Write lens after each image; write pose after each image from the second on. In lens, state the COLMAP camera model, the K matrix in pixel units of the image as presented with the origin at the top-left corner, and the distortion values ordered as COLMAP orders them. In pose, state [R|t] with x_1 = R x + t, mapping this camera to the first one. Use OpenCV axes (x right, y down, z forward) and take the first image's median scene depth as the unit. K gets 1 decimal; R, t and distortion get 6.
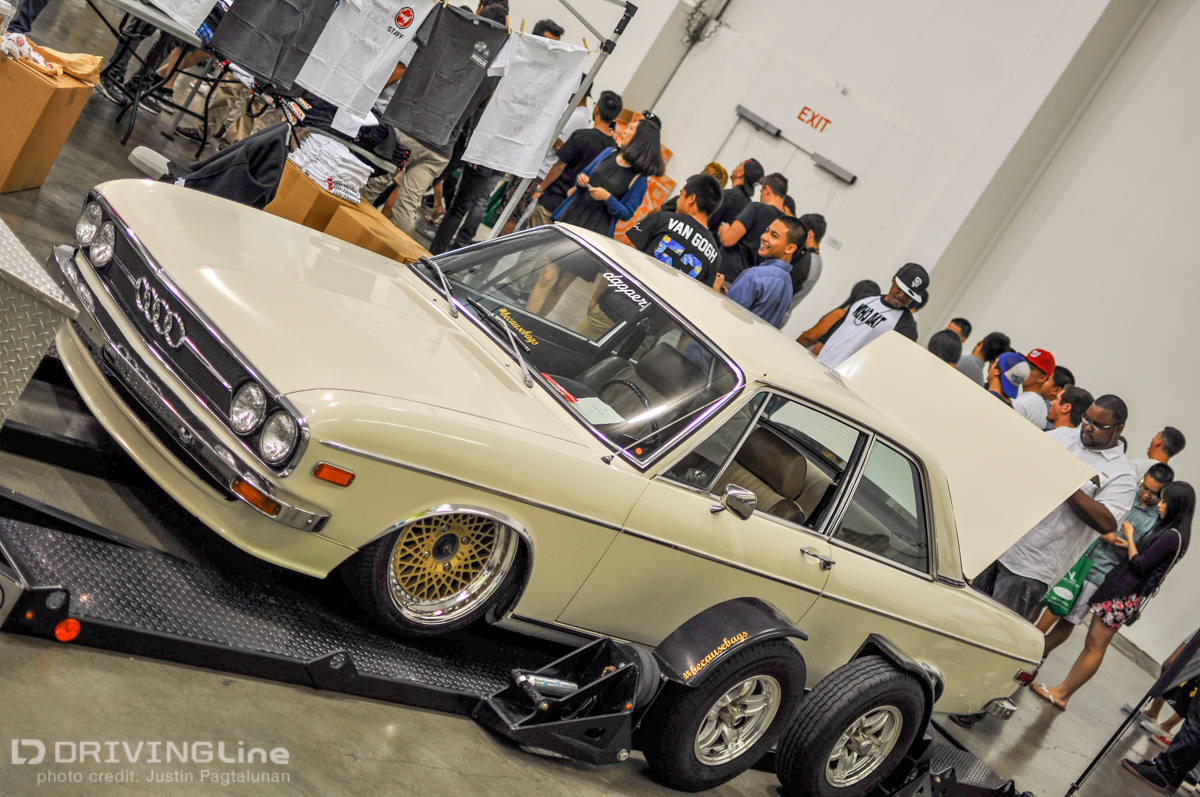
lens RADIAL K [[1786.3, 0, 599.4], [0, 1786.3, 399.8], [0, 0, 1]] dist [-0.034206, 0.000000]
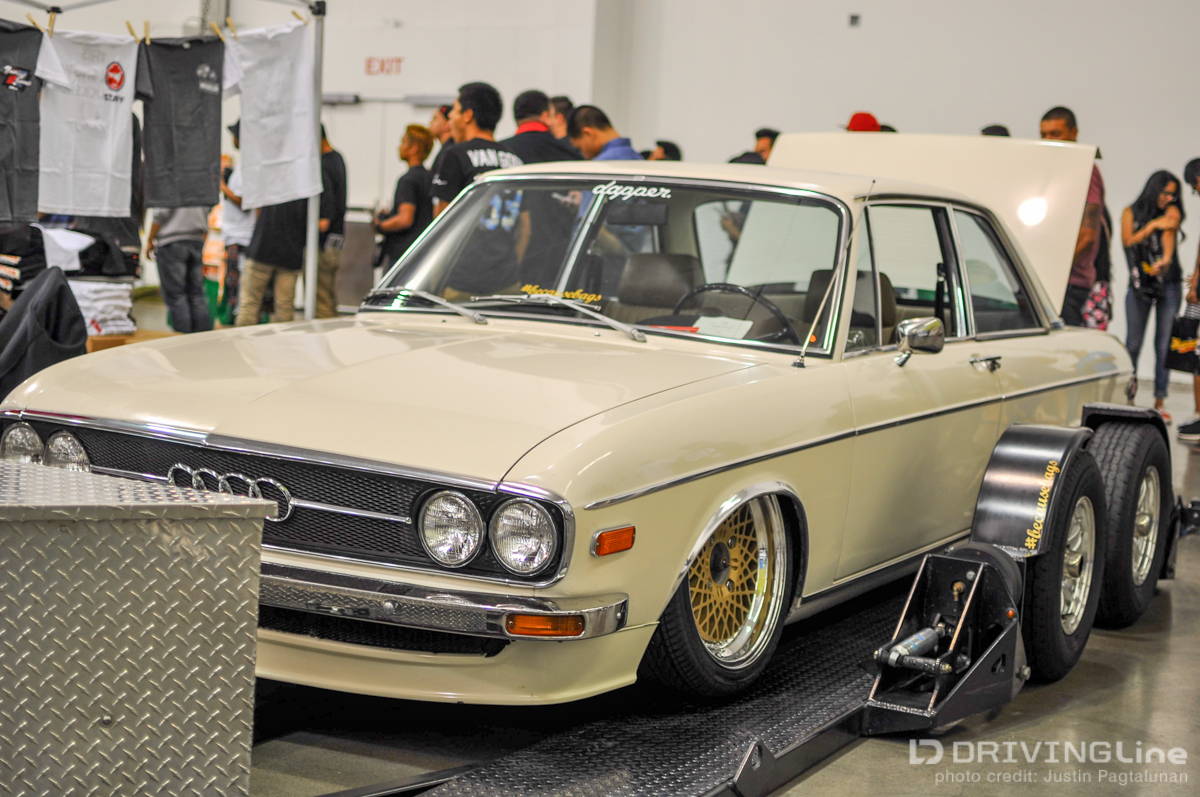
lens RADIAL K [[1786.3, 0, 599.9], [0, 1786.3, 397.4], [0, 0, 1]] dist [-0.034206, 0.000000]
pose [[0.830974, -0.512881, 0.215486, -0.246539], [0.511270, 0.856759, 0.067582, -0.051229], [-0.219281, 0.054012, 0.974166, 0.274440]]
